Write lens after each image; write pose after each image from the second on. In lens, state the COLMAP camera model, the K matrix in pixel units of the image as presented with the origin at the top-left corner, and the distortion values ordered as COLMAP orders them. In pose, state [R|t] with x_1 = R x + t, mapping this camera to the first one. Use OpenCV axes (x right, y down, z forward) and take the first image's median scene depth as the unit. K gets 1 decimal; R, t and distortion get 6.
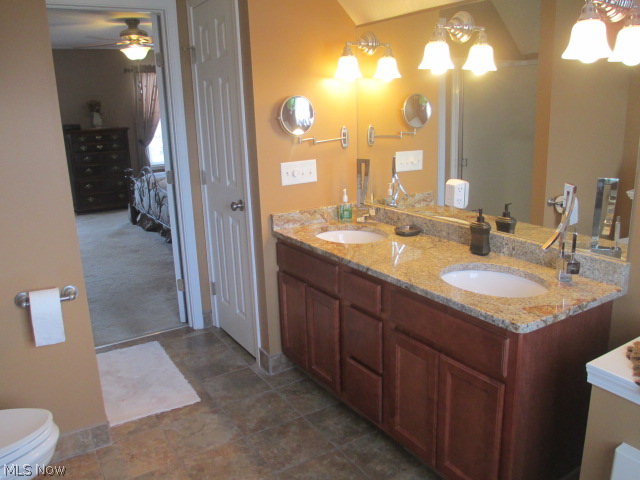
lens RADIAL K [[528.8, 0, 319.3], [0, 528.8, 240.2], [0, 0, 1]] dist [-0.077056, 0.035138]
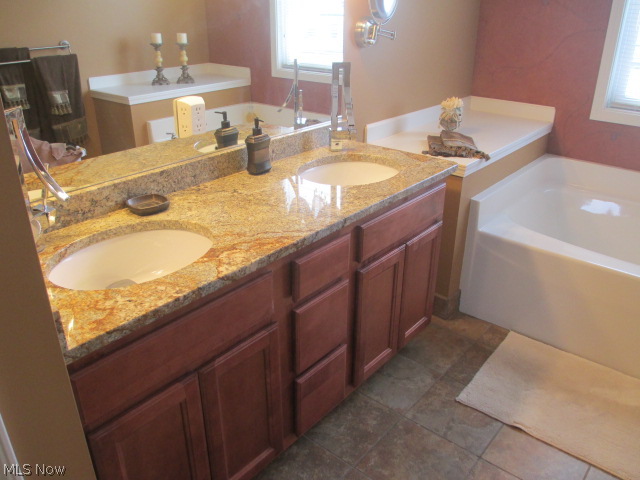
lens RADIAL K [[528.8, 0, 316.3], [0, 528.8, 235.8], [0, 0, 1]] dist [-0.077056, 0.035138]
pose [[-0.296171, -0.368994, 0.880980, -0.494527], [0.244180, 0.862460, 0.443327, -0.235314], [-0.923395, 0.346418, -0.165334, 1.075899]]
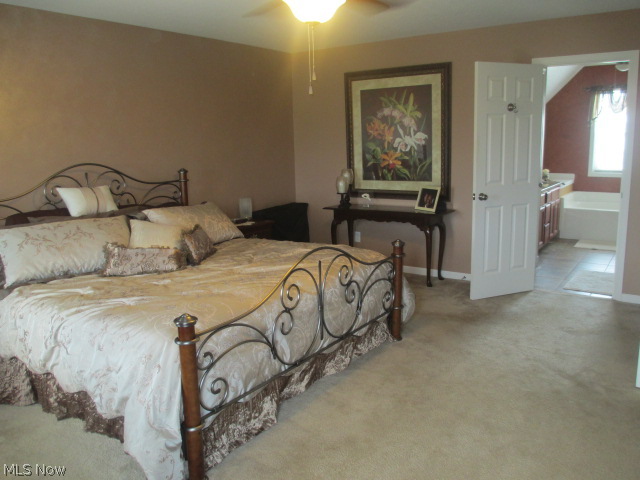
lens RADIAL K [[528.8, 0, 320.8], [0, 528.8, 241.0], [0, 0, 1]] dist [-0.077056, 0.035138]
pose [[-0.381729, -0.125329, 0.915738, -2.084073], [0.276823, 0.929781, 0.242646, -0.714770], [-0.881846, 0.346122, -0.320230, 3.054759]]
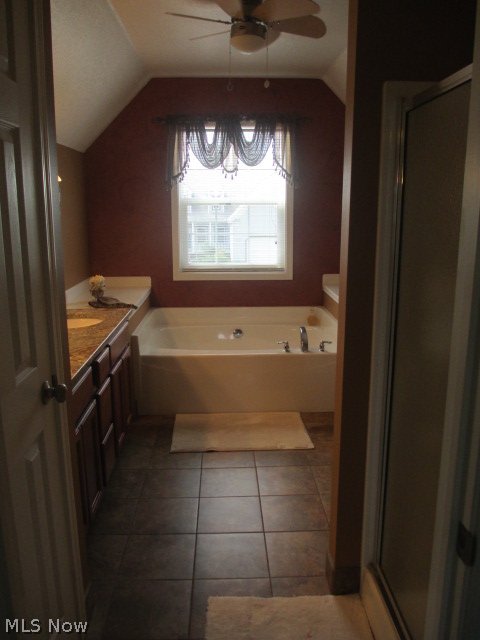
lens RADIAL K [[528.8, 0, 242.2], [0, 528.8, 318.2], [0, 0, 1]] dist [-0.077056, 0.035138]
pose [[-0.863981, -0.068143, 0.498891, -0.722965], [0.157973, 0.904092, 0.397067, -0.390059], [-0.478101, 0.421870, -0.770354, 1.643677]]
